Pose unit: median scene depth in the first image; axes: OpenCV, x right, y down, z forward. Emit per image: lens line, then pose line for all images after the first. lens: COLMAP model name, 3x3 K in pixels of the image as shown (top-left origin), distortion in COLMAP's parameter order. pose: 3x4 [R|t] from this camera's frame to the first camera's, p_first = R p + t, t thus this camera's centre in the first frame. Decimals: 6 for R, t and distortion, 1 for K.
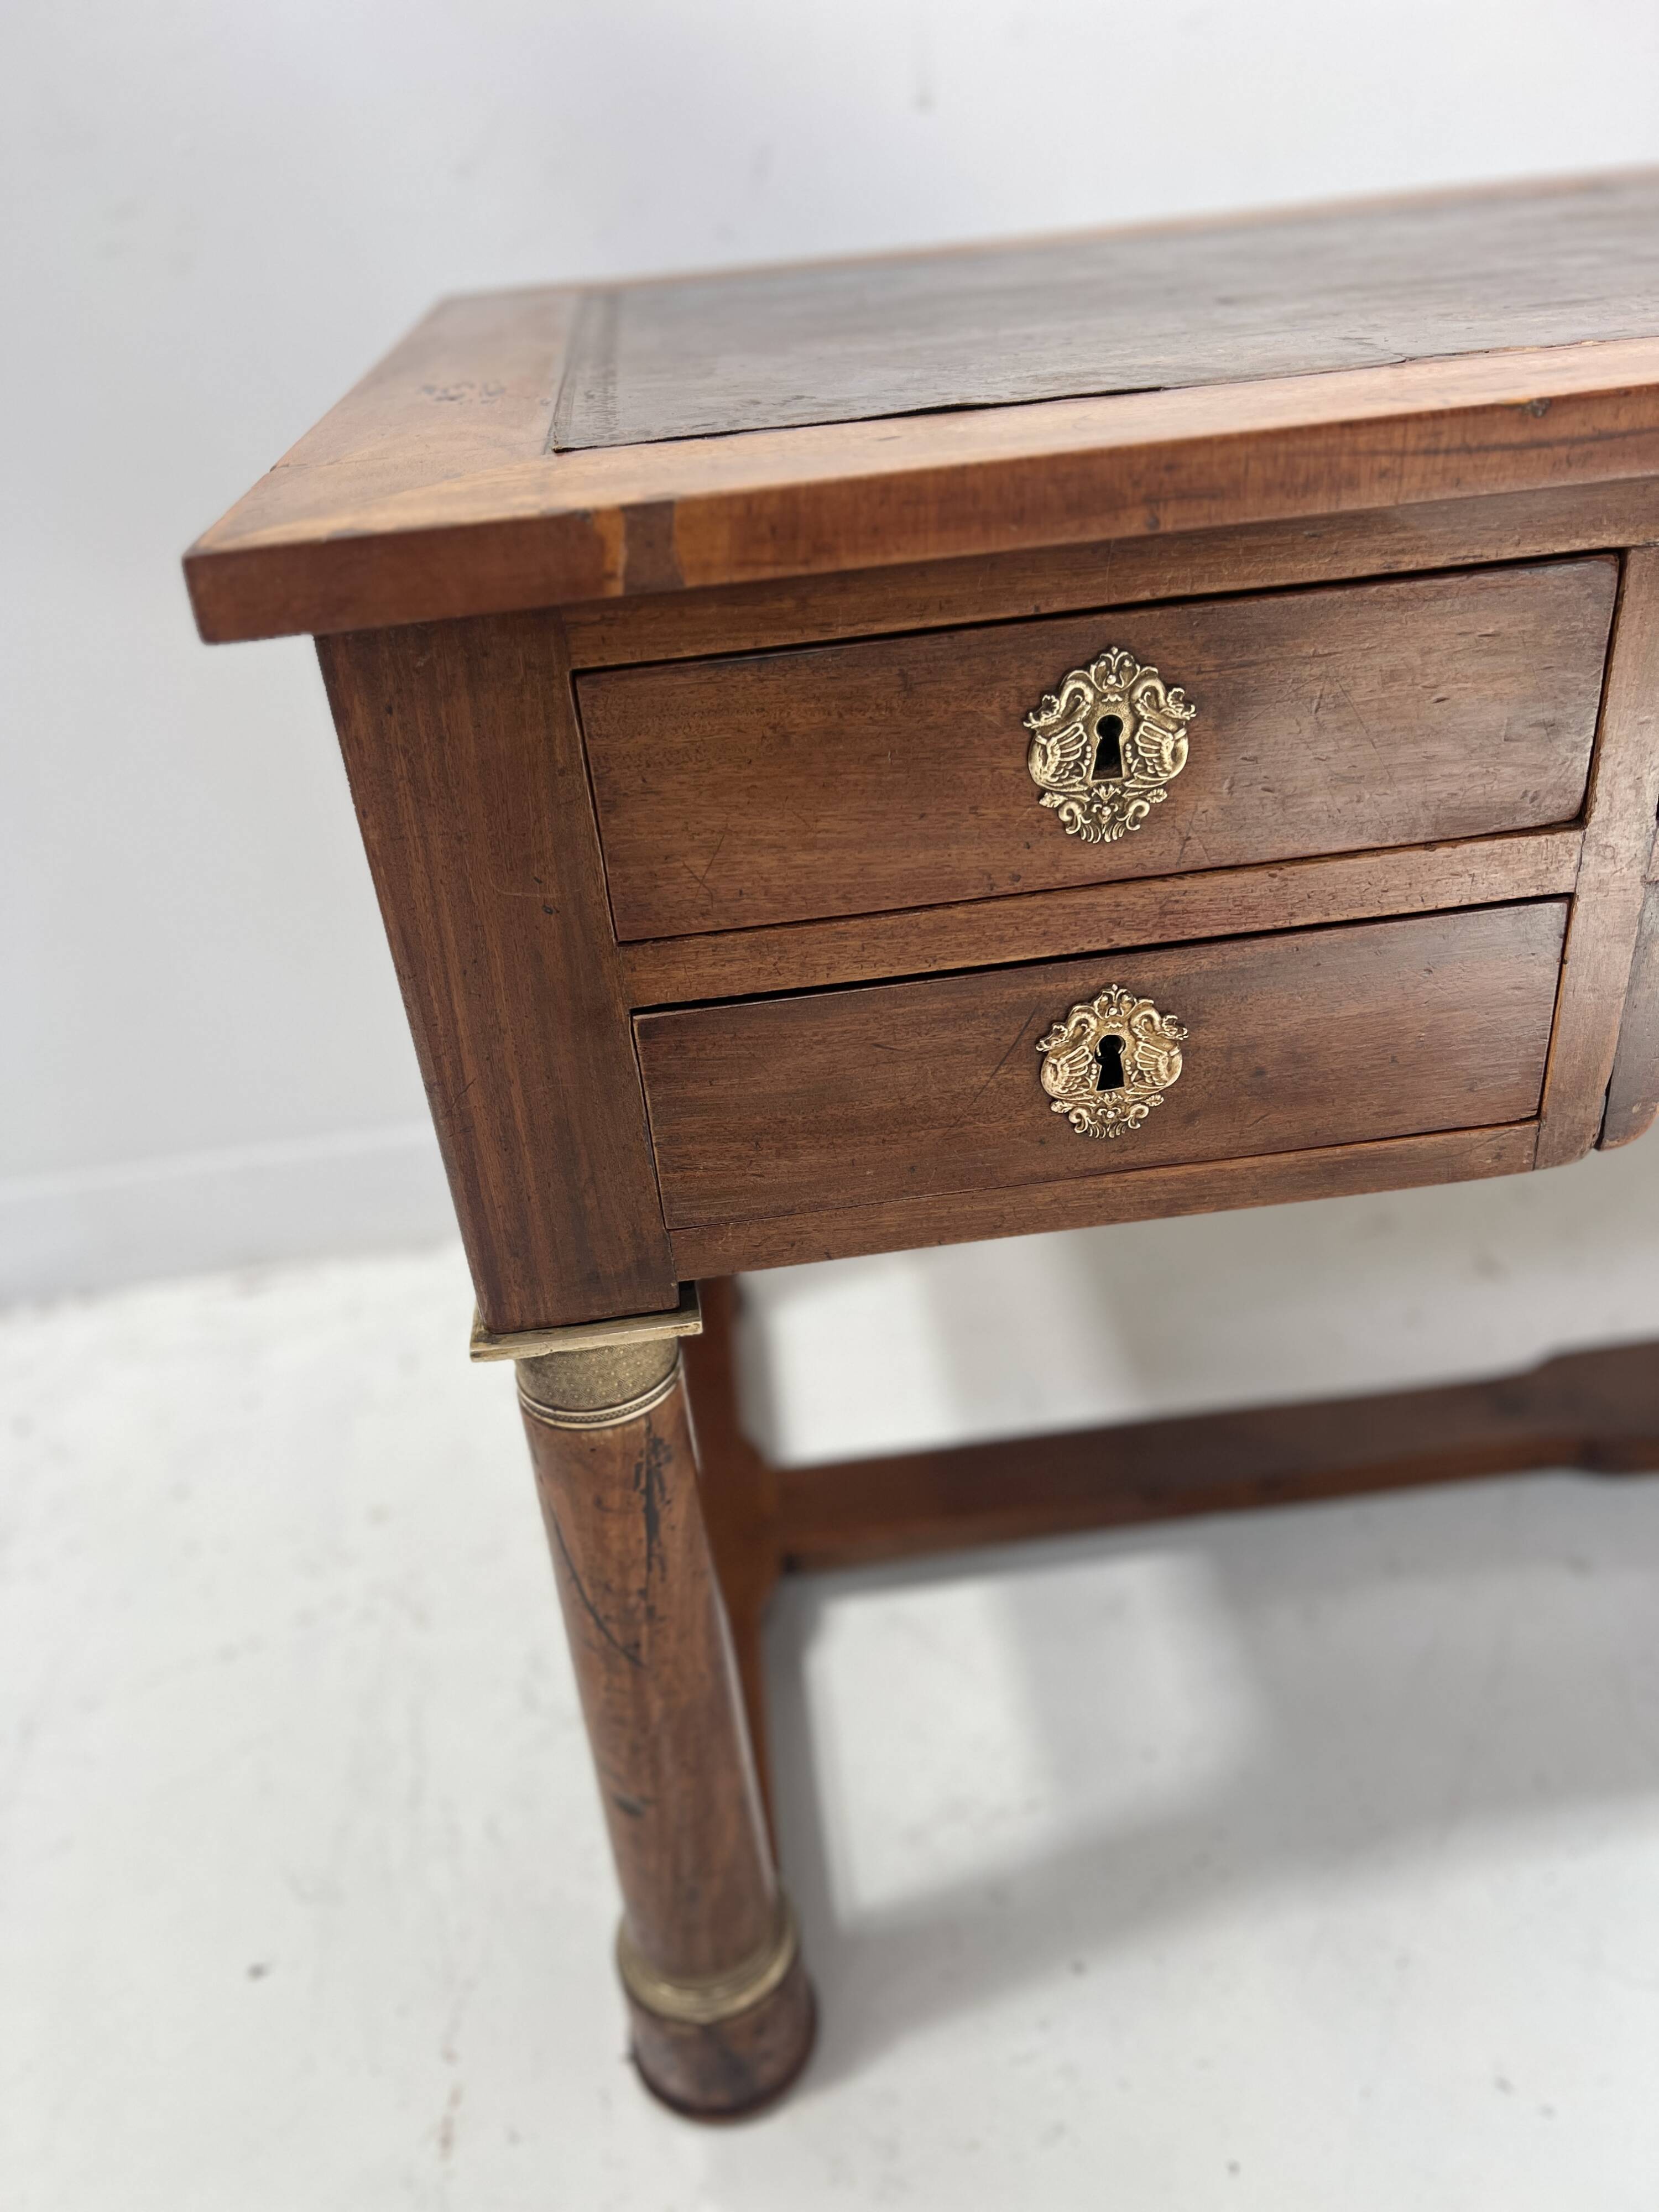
lens RADIAL K [[1673.2, 0, 822.5], [0, 1673.2, 1111.7], [0, 0, 1]] dist [0.028027, -0.006216]
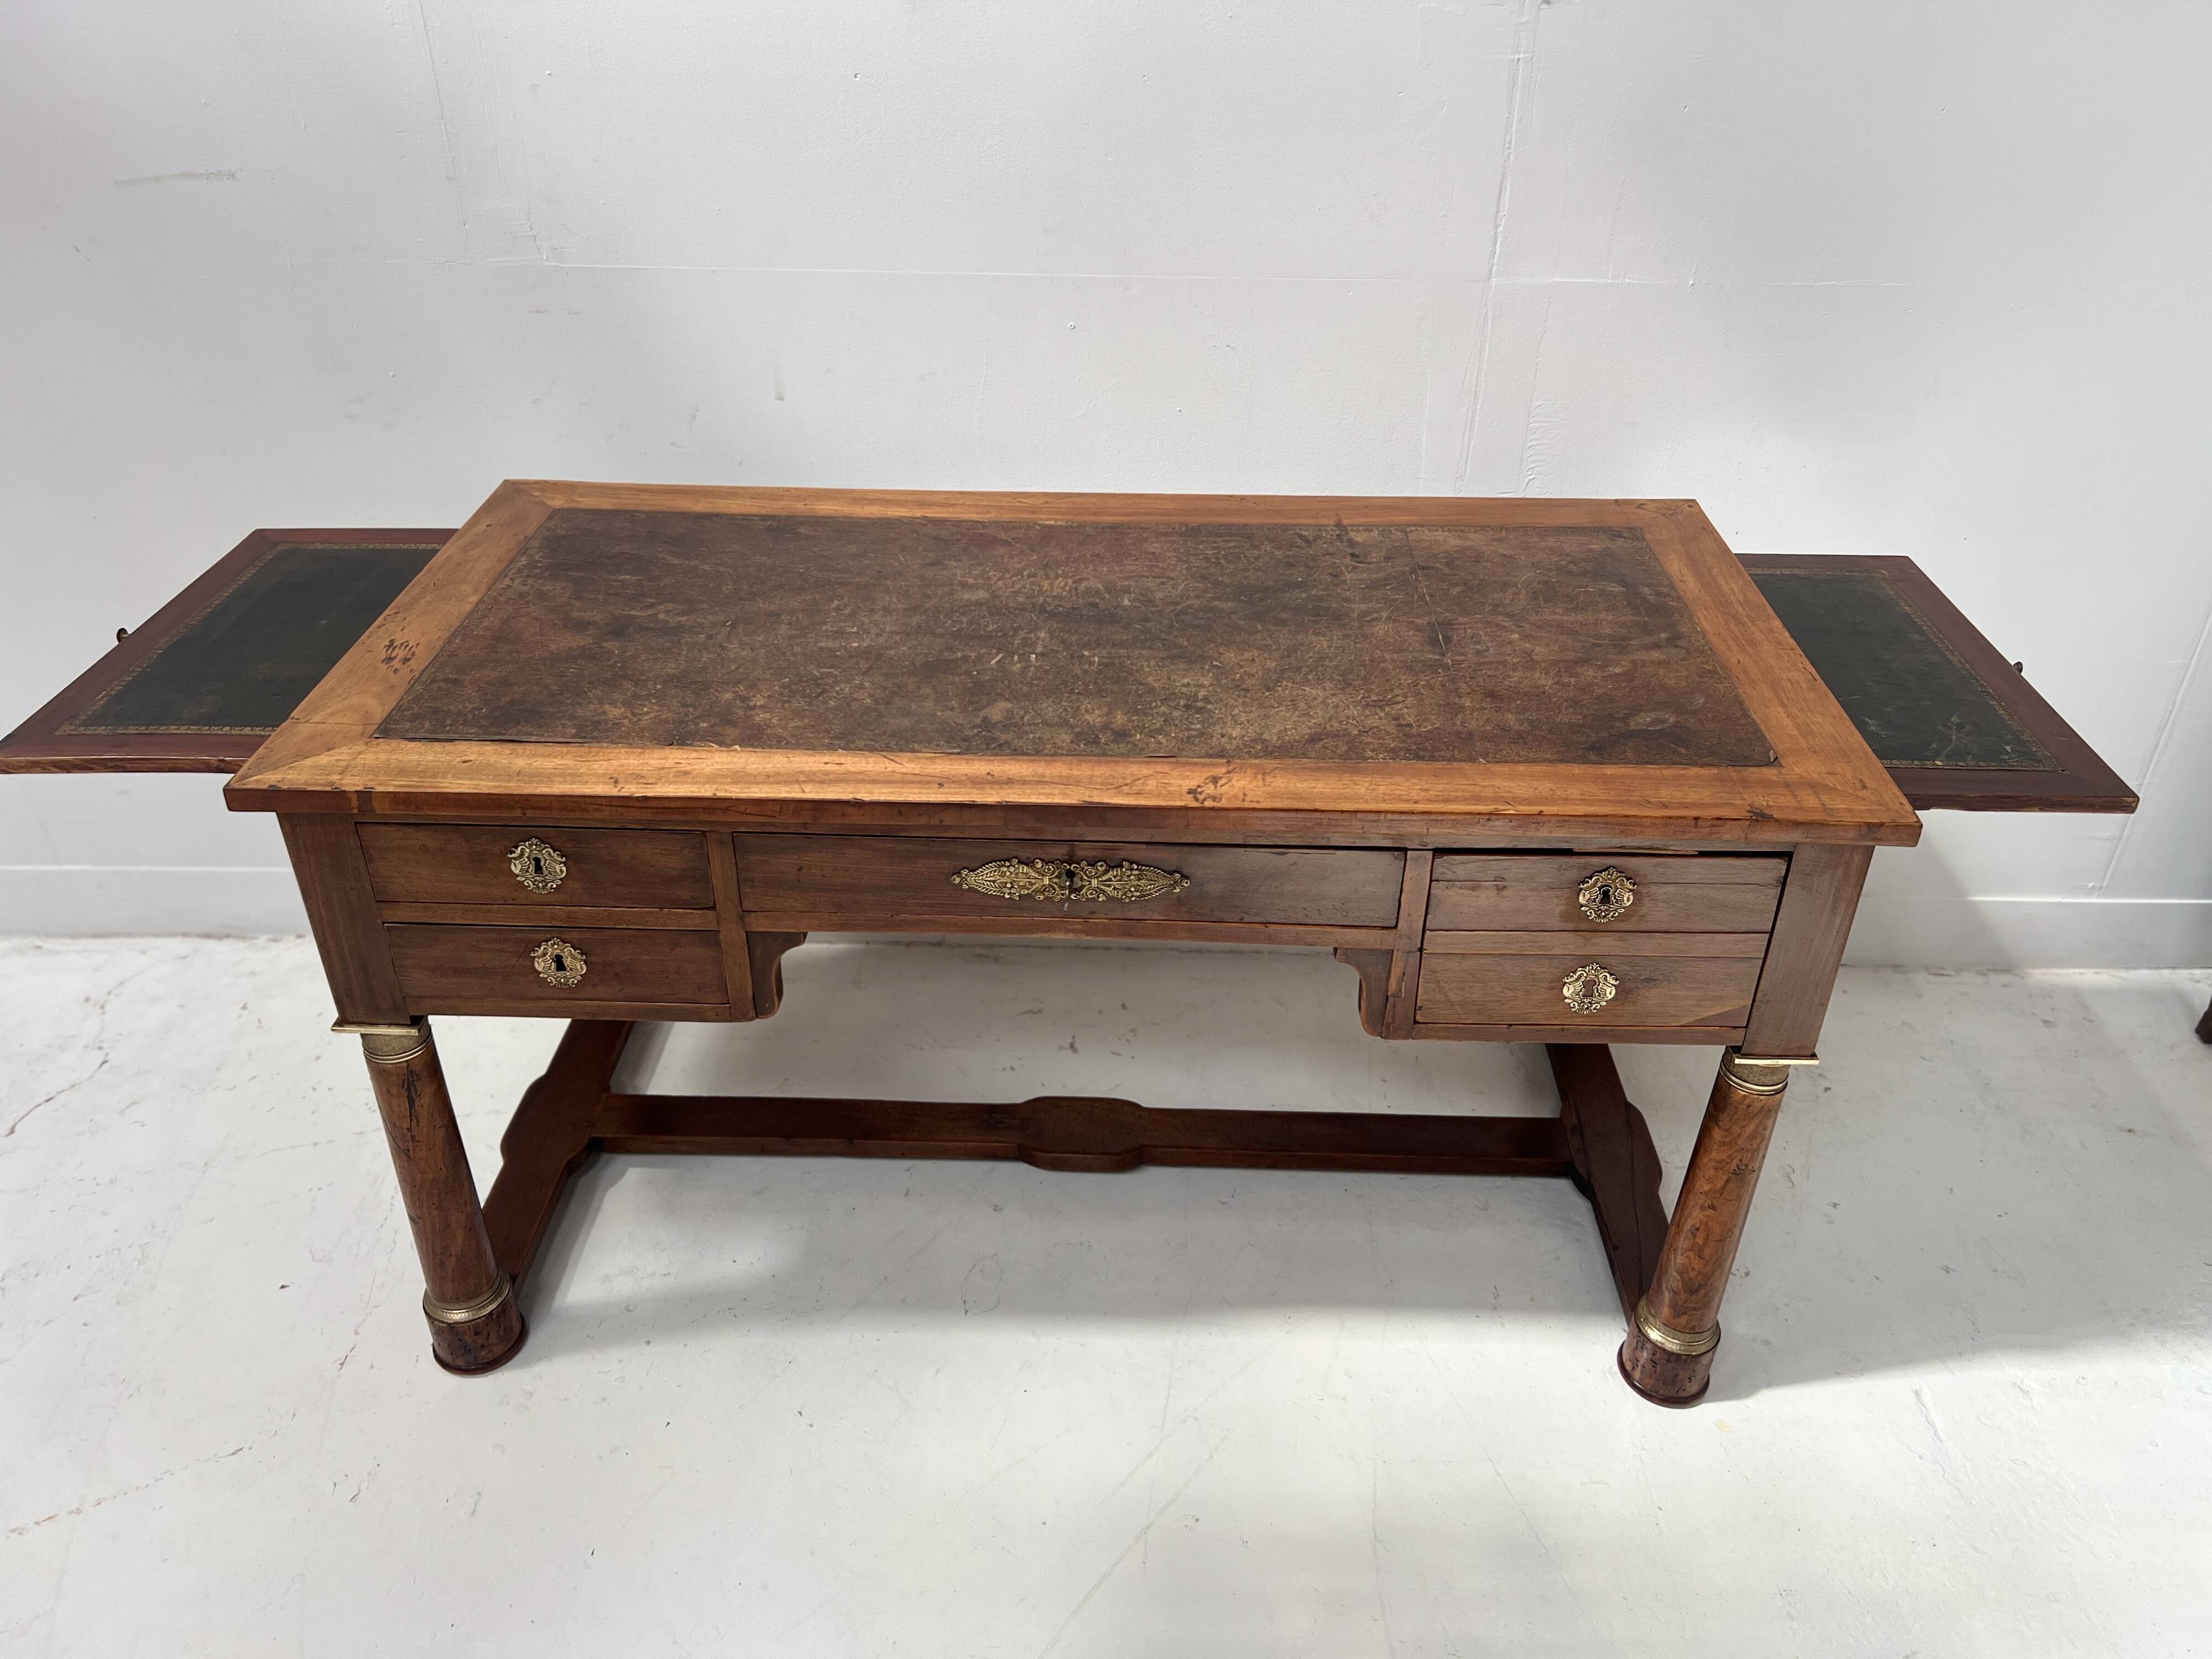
lens RADIAL K [[1668.6, 0, 1117.9], [0, 1668.6, 830.2], [0, 0, 1]] dist [0.070060, -0.088617]
pose [[0.987293, 0.150481, -0.051074, 1.214476], [-0.148373, 0.988003, 0.042840, -0.511397], [0.056908, -0.034718, 0.997776, -1.749220]]
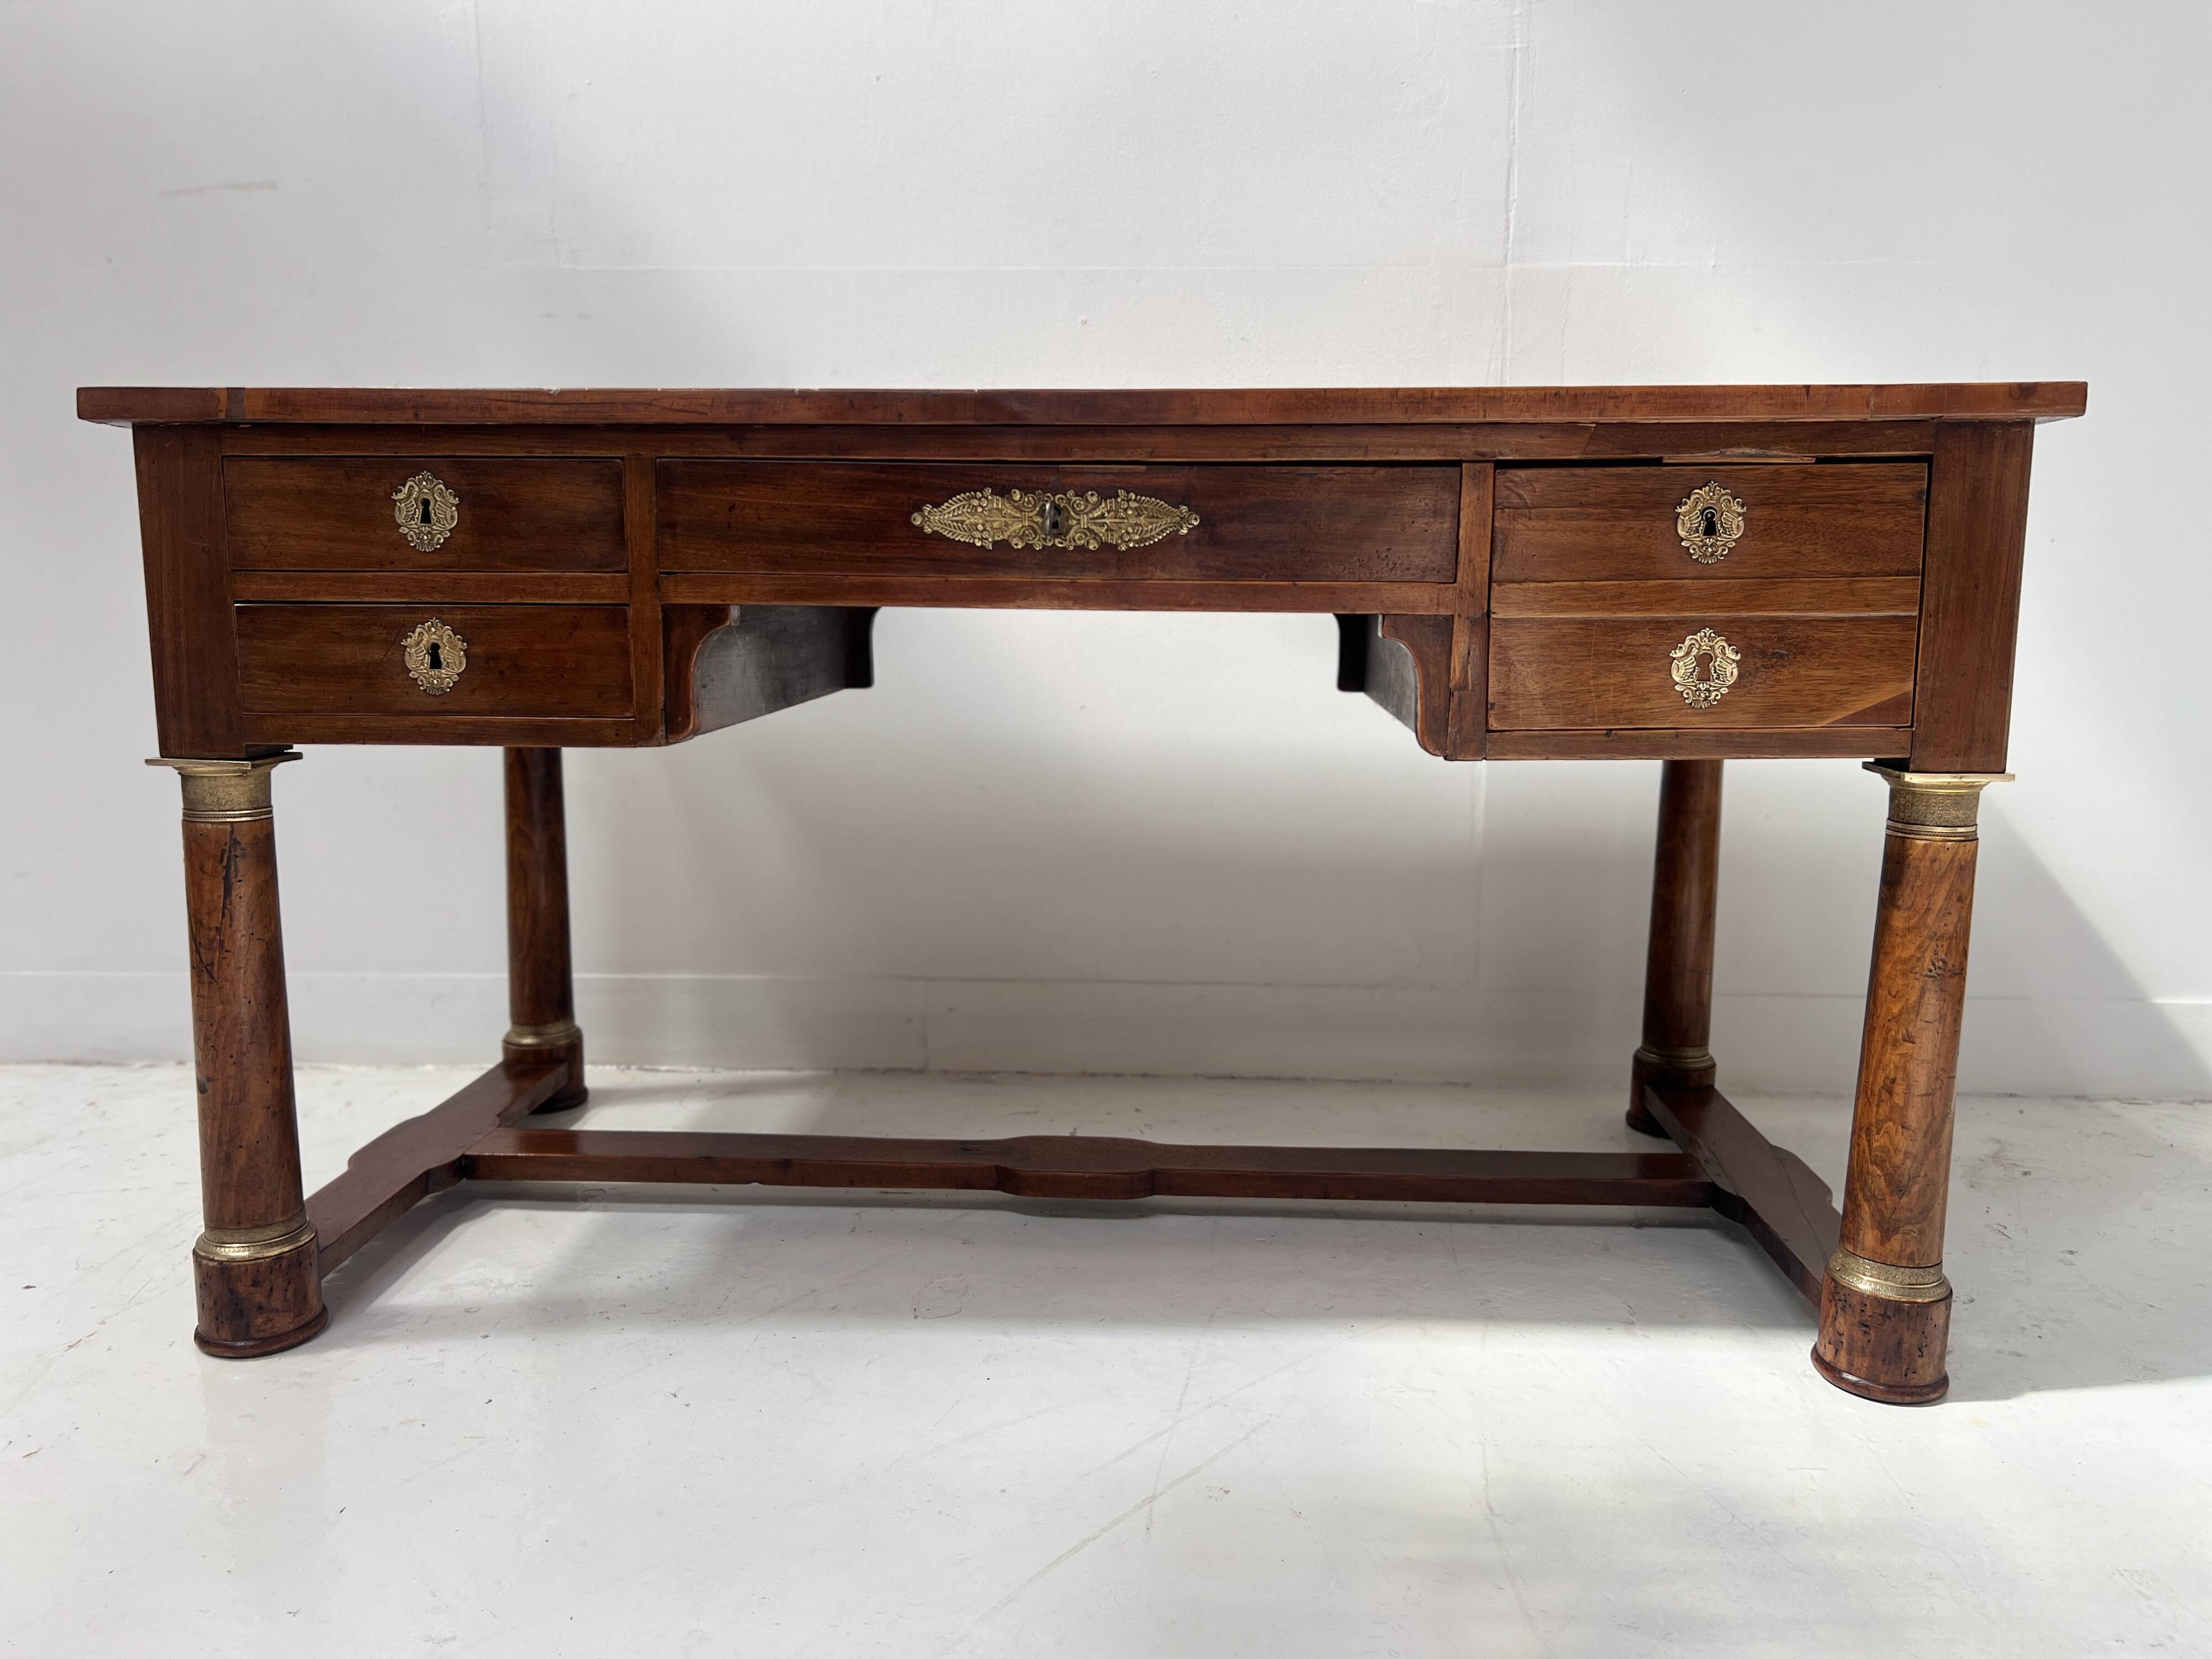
lens RADIAL K [[1673.2, 0, 1108.5], [0, 1673.2, 828.7], [0, 0, 1]] dist [0.028027, -0.006216]
pose [[0.983721, 0.115058, -0.138038, 1.442111], [-0.158123, 0.919184, -0.360690, 0.882697], [0.085382, 0.376645, 0.922414, -0.963741]]
